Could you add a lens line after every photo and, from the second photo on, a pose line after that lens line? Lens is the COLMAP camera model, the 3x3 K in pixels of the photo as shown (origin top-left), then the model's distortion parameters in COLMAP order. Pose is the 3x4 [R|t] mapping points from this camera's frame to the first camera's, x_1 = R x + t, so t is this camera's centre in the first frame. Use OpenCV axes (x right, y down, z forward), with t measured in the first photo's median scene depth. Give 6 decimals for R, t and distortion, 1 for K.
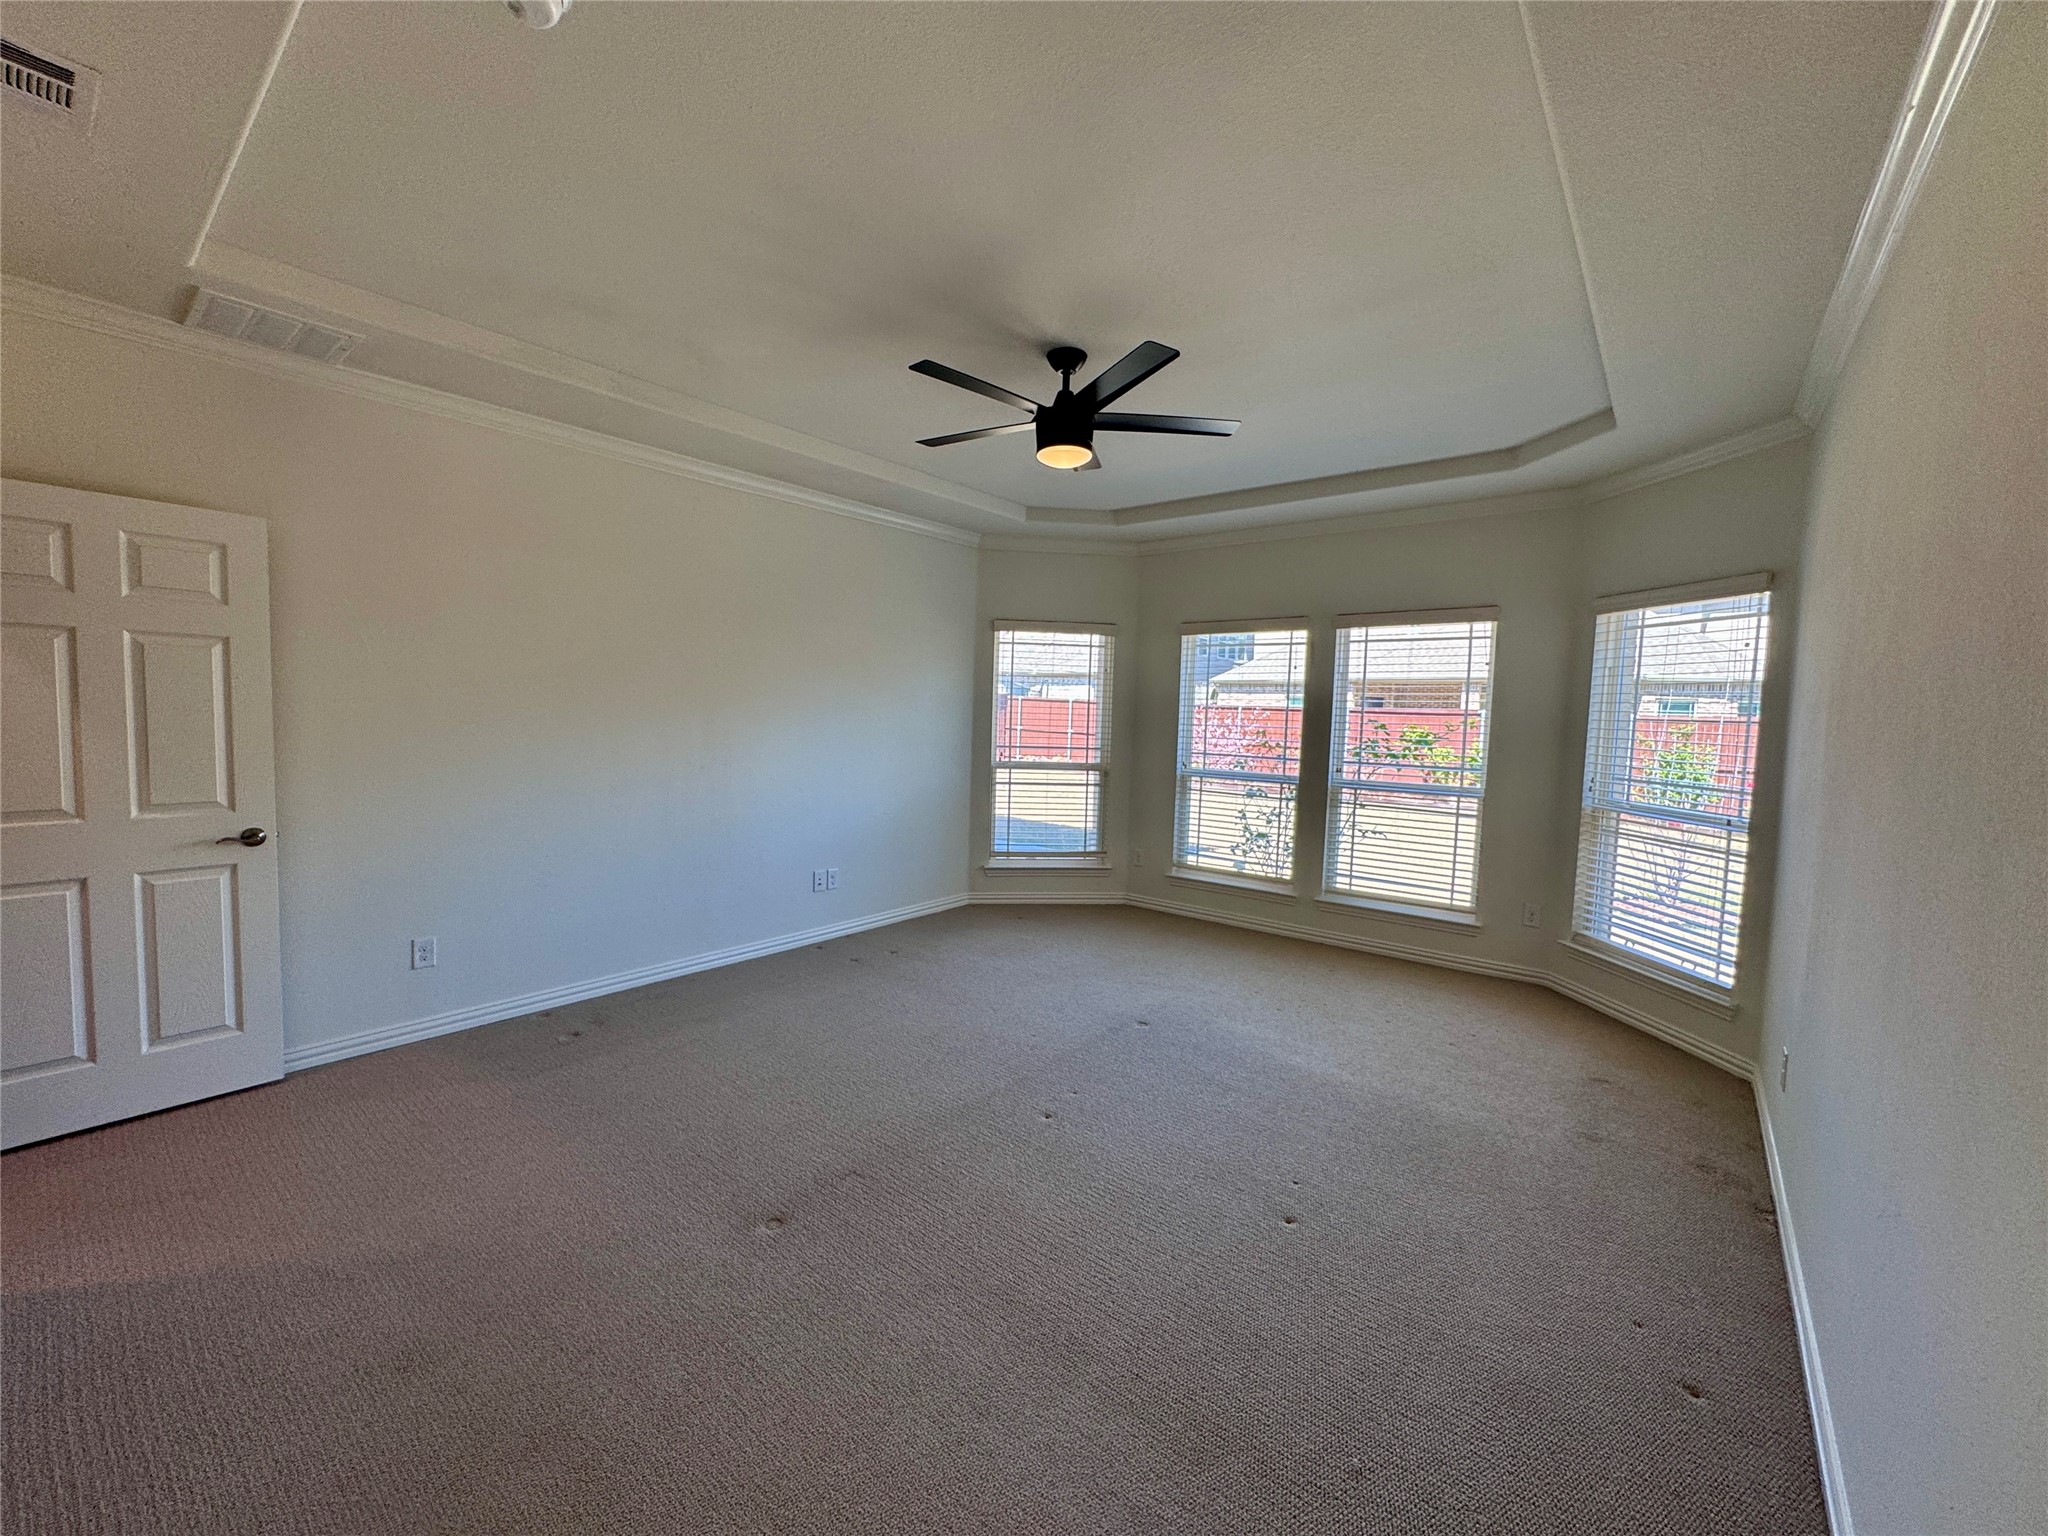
lens RADIAL K [[822.6, 0, 1029.8], [0, 822.6, 764.5], [0, 0, 1]] dist [-0.003347, 0.000236]
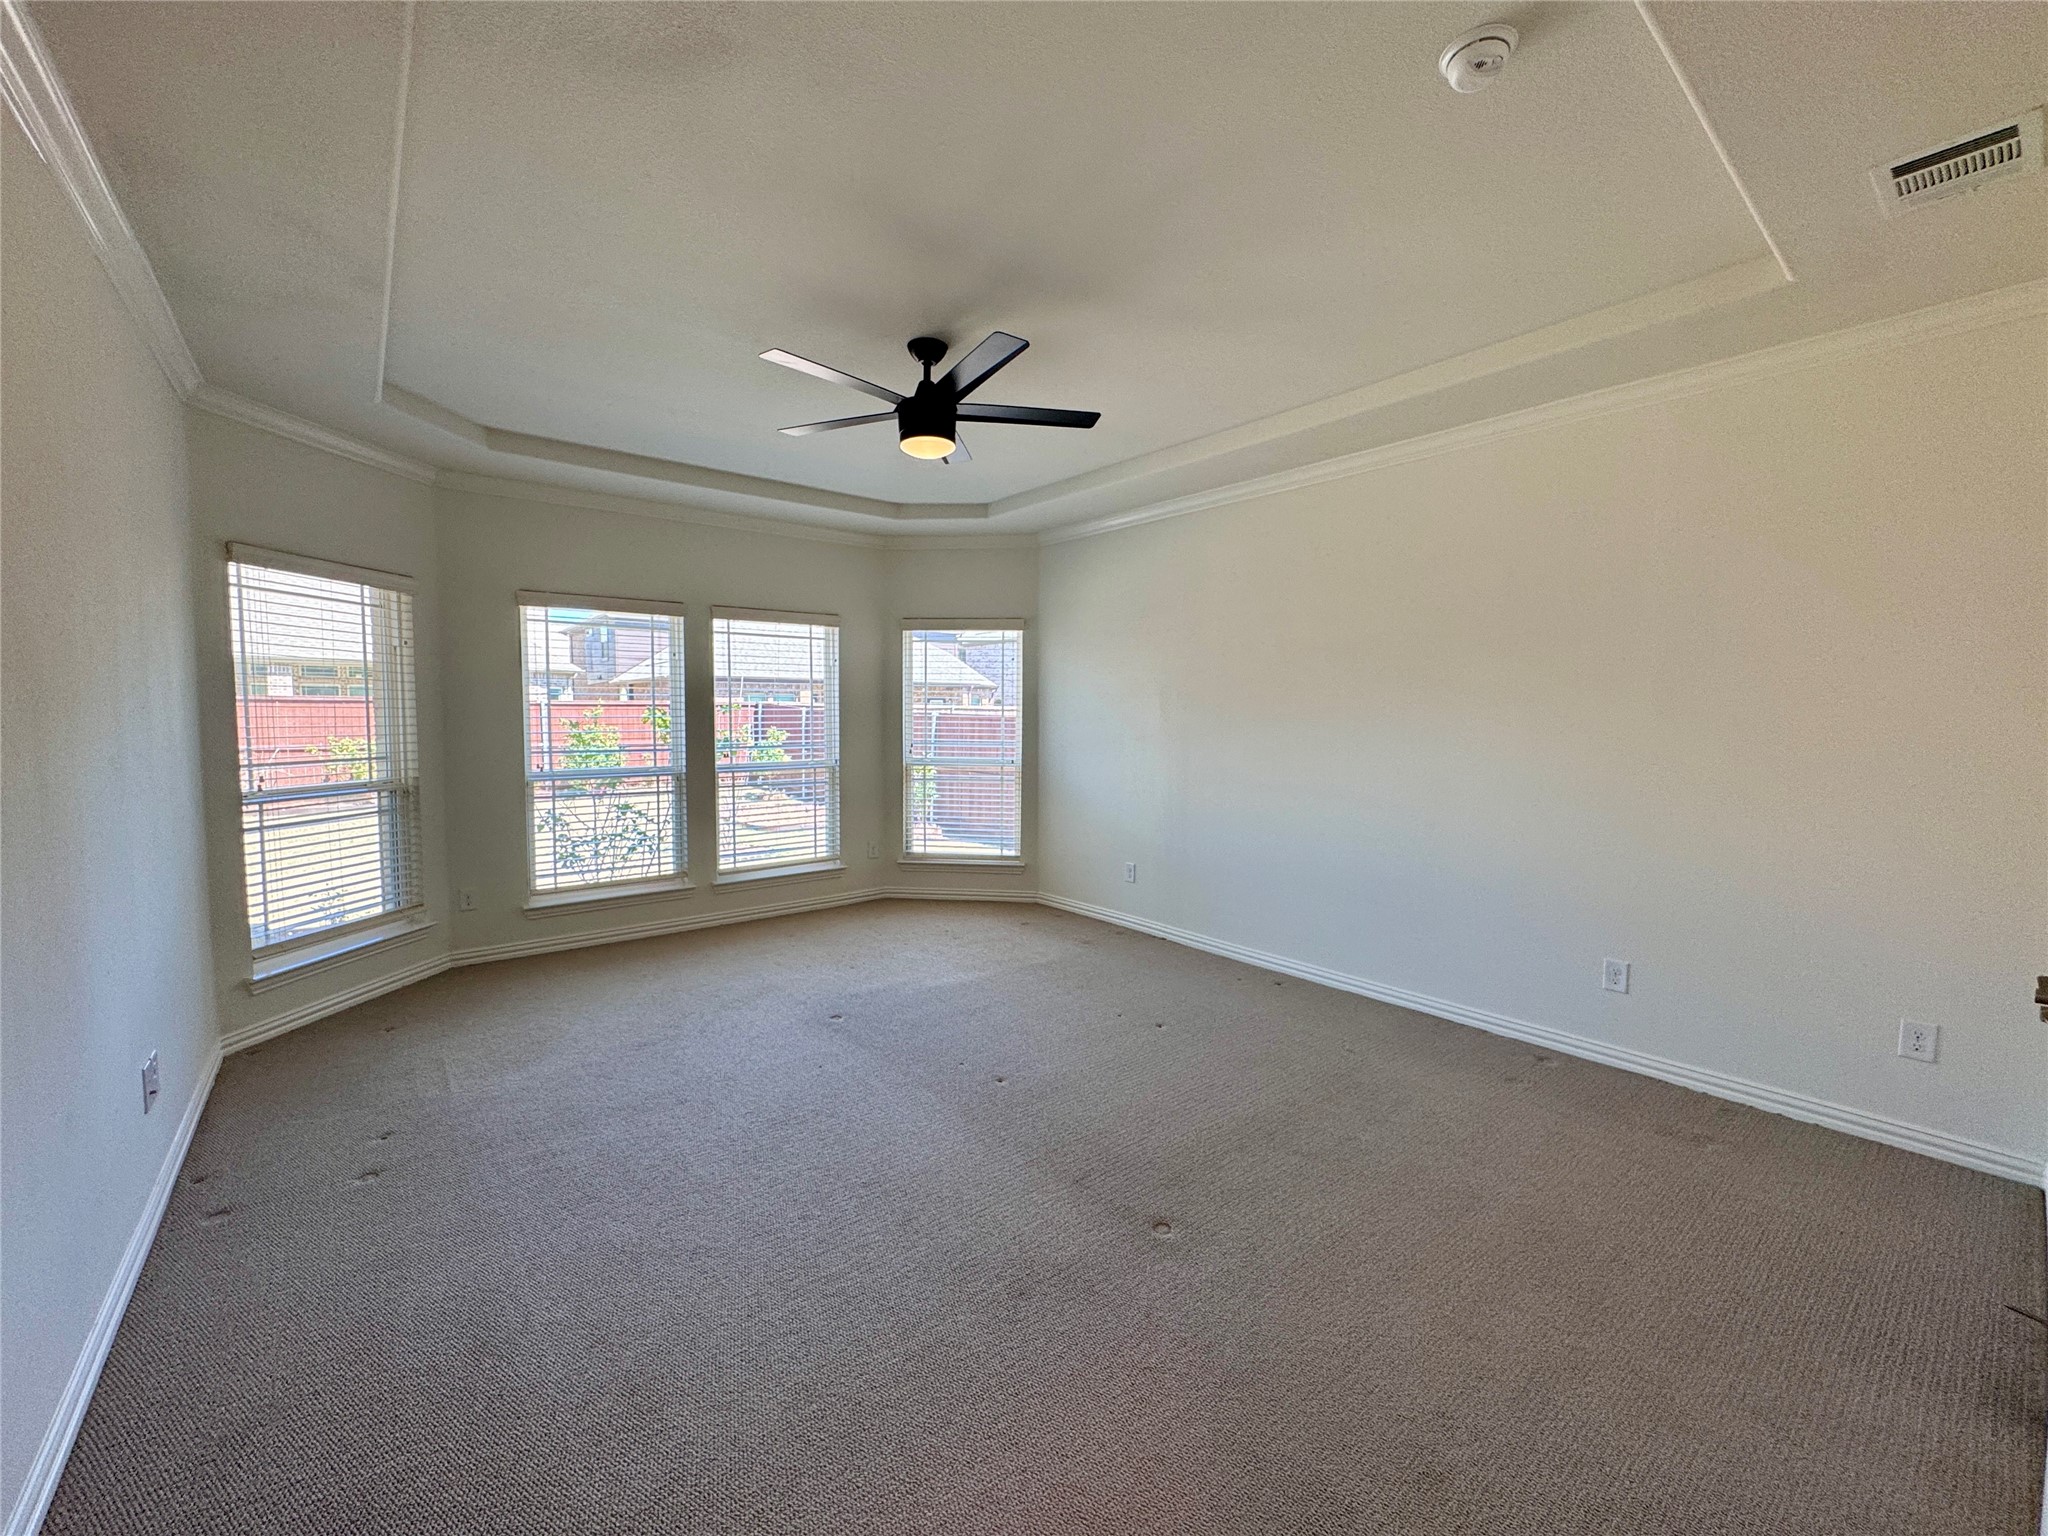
lens RADIAL K [[822.6, 0, 1029.8], [0, 822.6, 764.5], [0, 0, 1]] dist [-0.003347, 0.000236]
pose [[0.199835, -0.091360, 0.975561, -0.562508], [0.059654, 0.994931, 0.080955, -0.043844], [-0.978012, 0.042018, 0.204272, 0.410801]]
